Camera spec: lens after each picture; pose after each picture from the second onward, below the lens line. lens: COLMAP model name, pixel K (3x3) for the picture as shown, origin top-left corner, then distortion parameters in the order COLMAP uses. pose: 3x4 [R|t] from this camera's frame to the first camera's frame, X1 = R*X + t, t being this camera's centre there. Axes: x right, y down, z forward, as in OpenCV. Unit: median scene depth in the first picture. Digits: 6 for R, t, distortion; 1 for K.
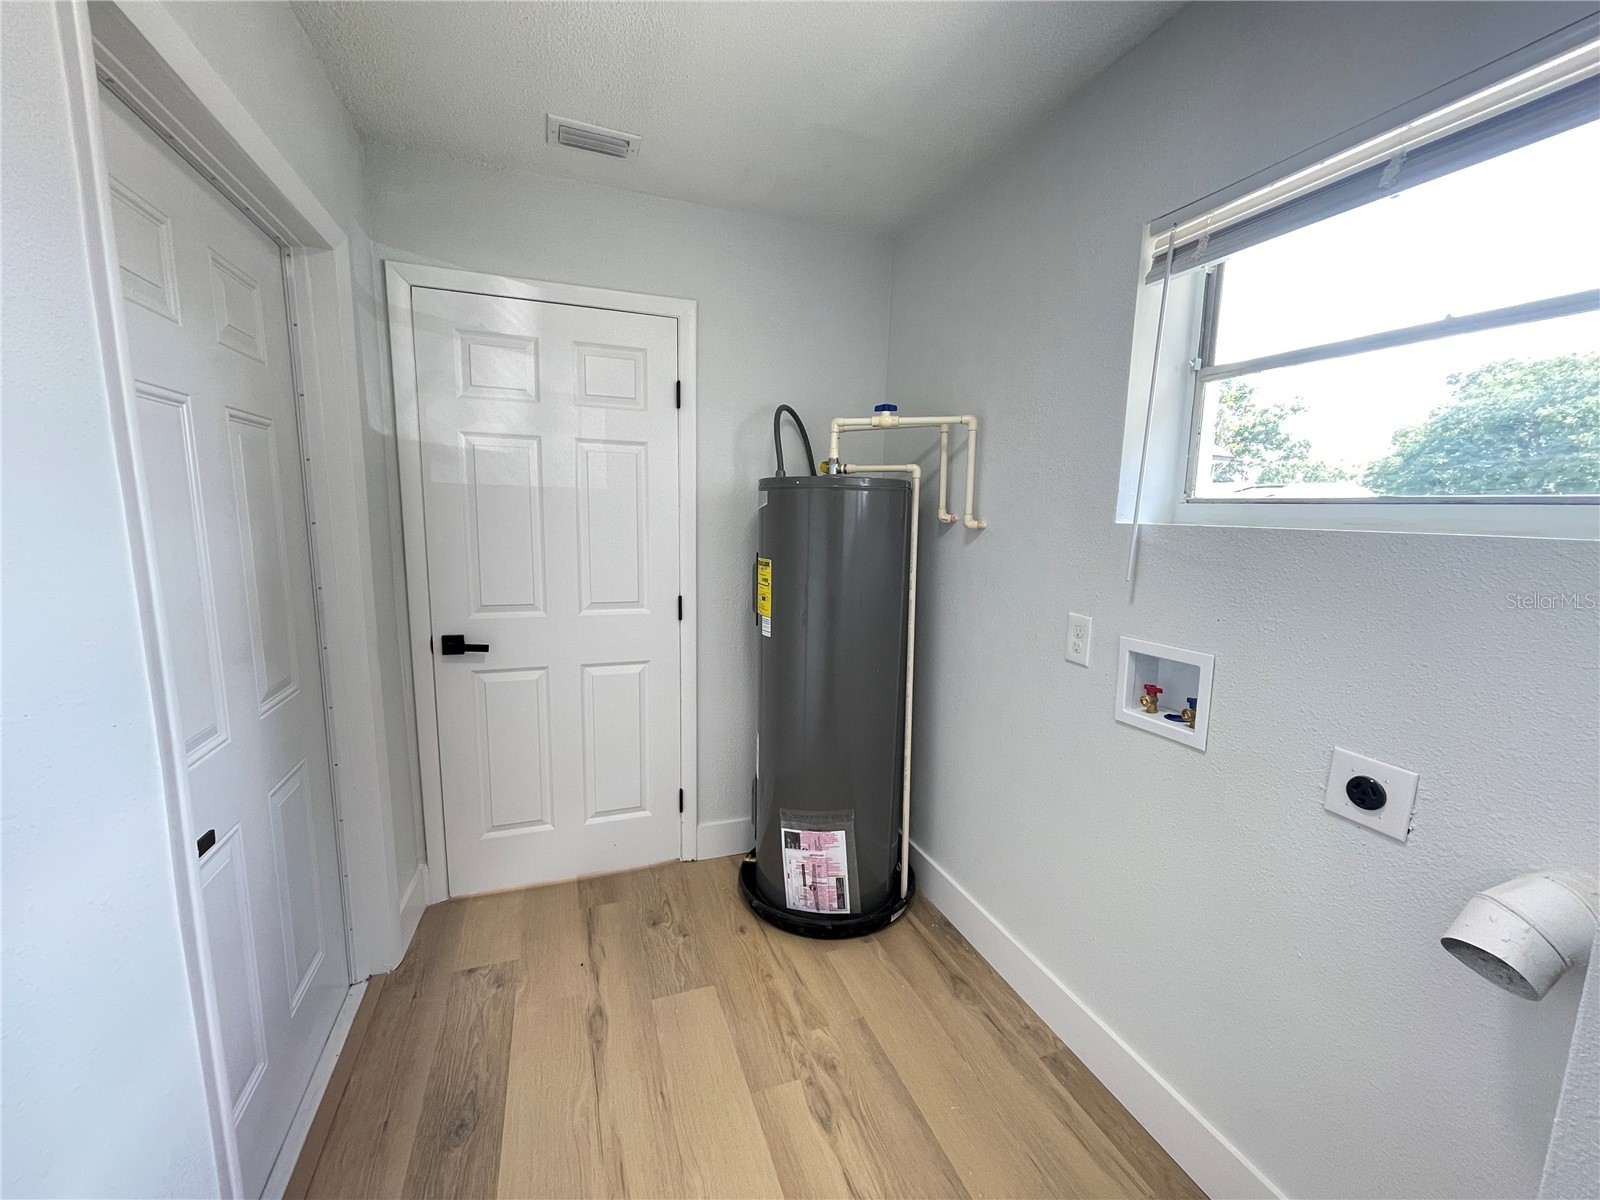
lens RADIAL K [[643.1, 0, 792.6], [0, 643.1, 603.9], [0, 0, 1]] dist [0.002466, 0.000587]
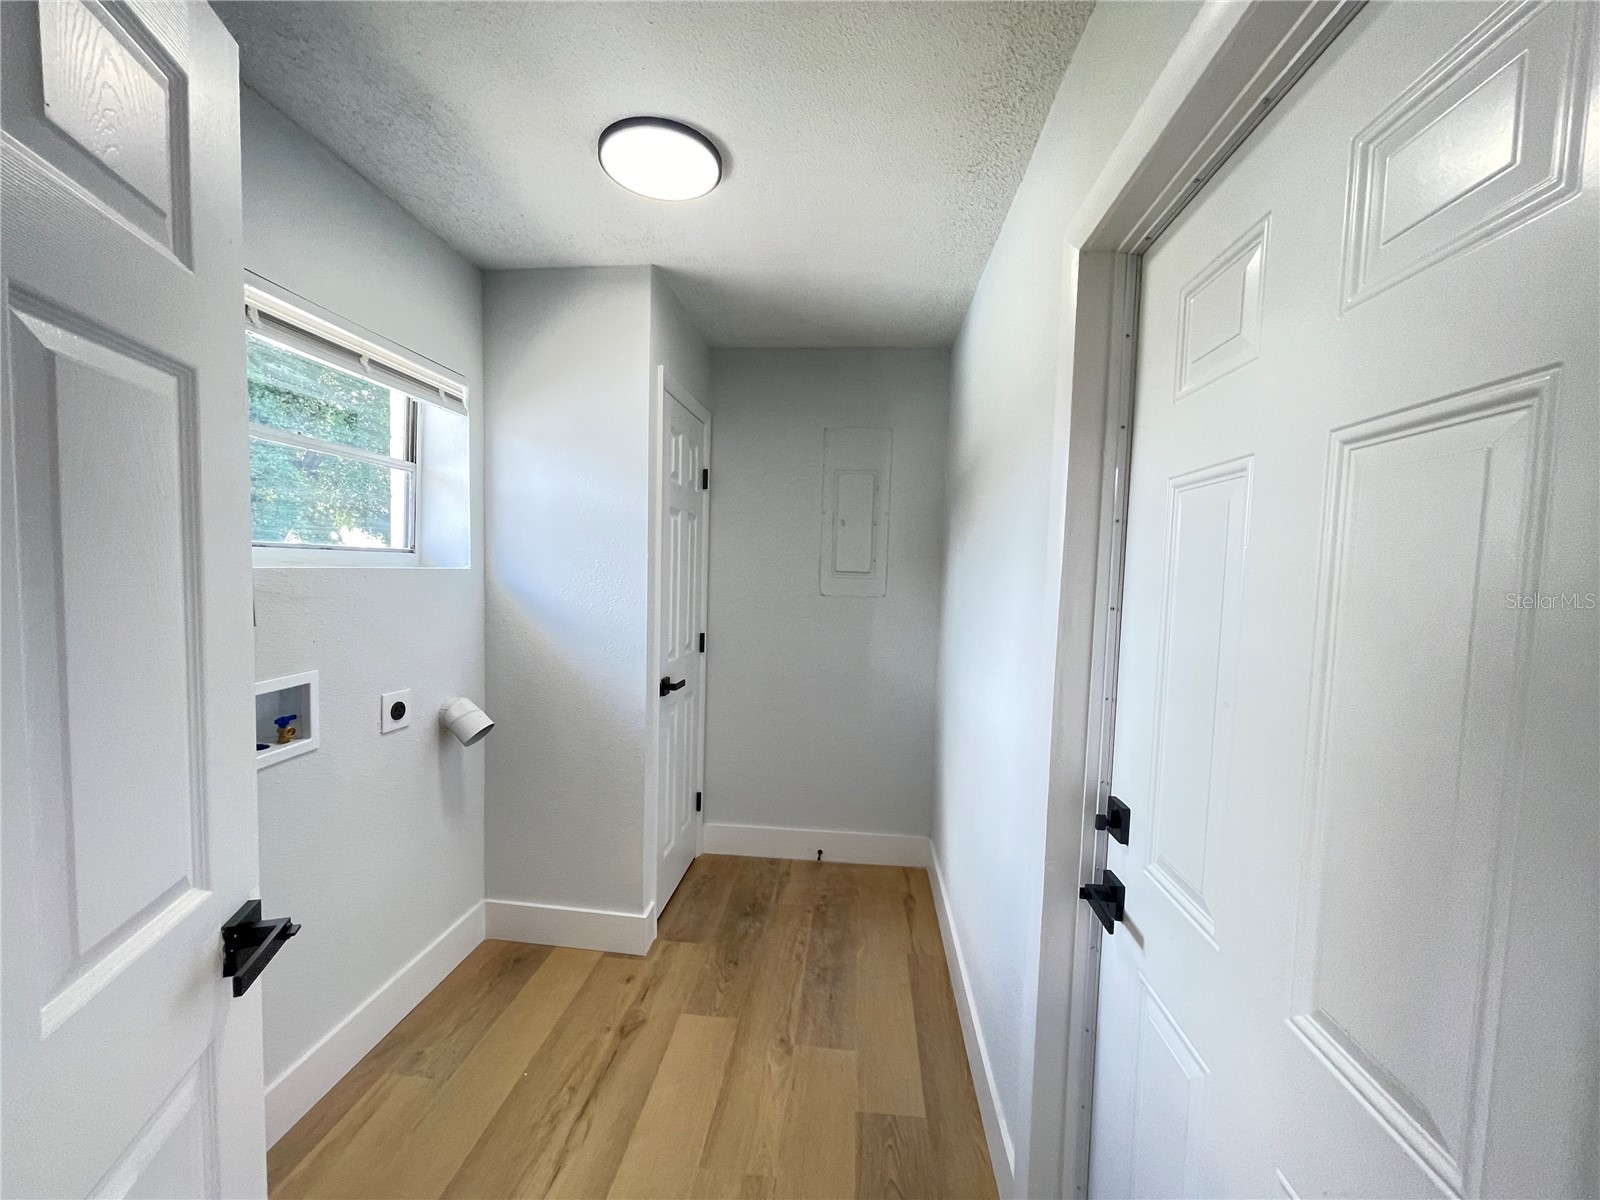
lens RADIAL K [[646.2, 0, 799.1], [0, 646.2, 606.0], [0, 0, 1]] dist [-0.001994, 0.000802]
pose [[-0.902687, -0.070077, 0.424553, -0.665994], [0.018226, 0.979538, 0.200434, -0.256396], [-0.429911, 0.188667, -0.882939, 1.562729]]
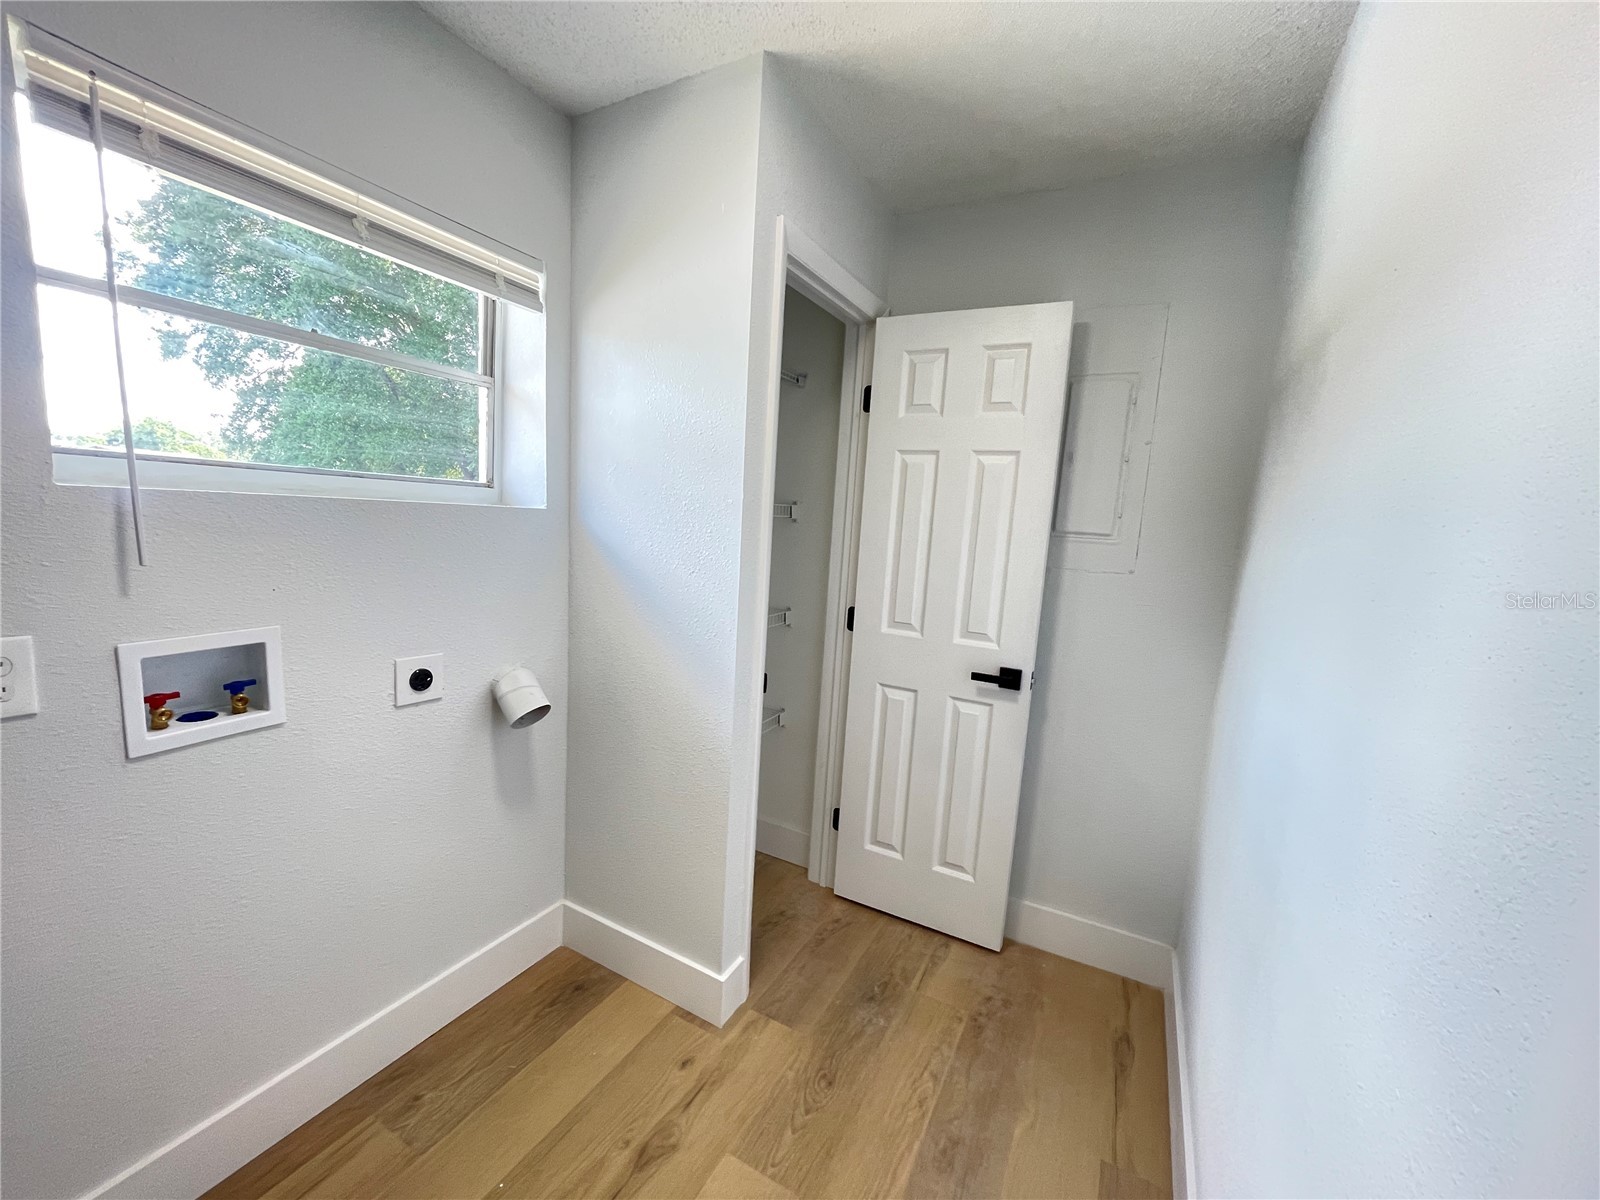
lens RADIAL K [[646.2, 0, 799.1], [0, 646.2, 606.0], [0, 0, 1]] dist [-0.001994, 0.000802]
pose [[-0.668716, -0.160958, 0.725887, -0.549938], [0.035926, 0.968151, 0.247774, -0.153279], [-0.742650, 0.191769, -0.641636, 0.963343]]
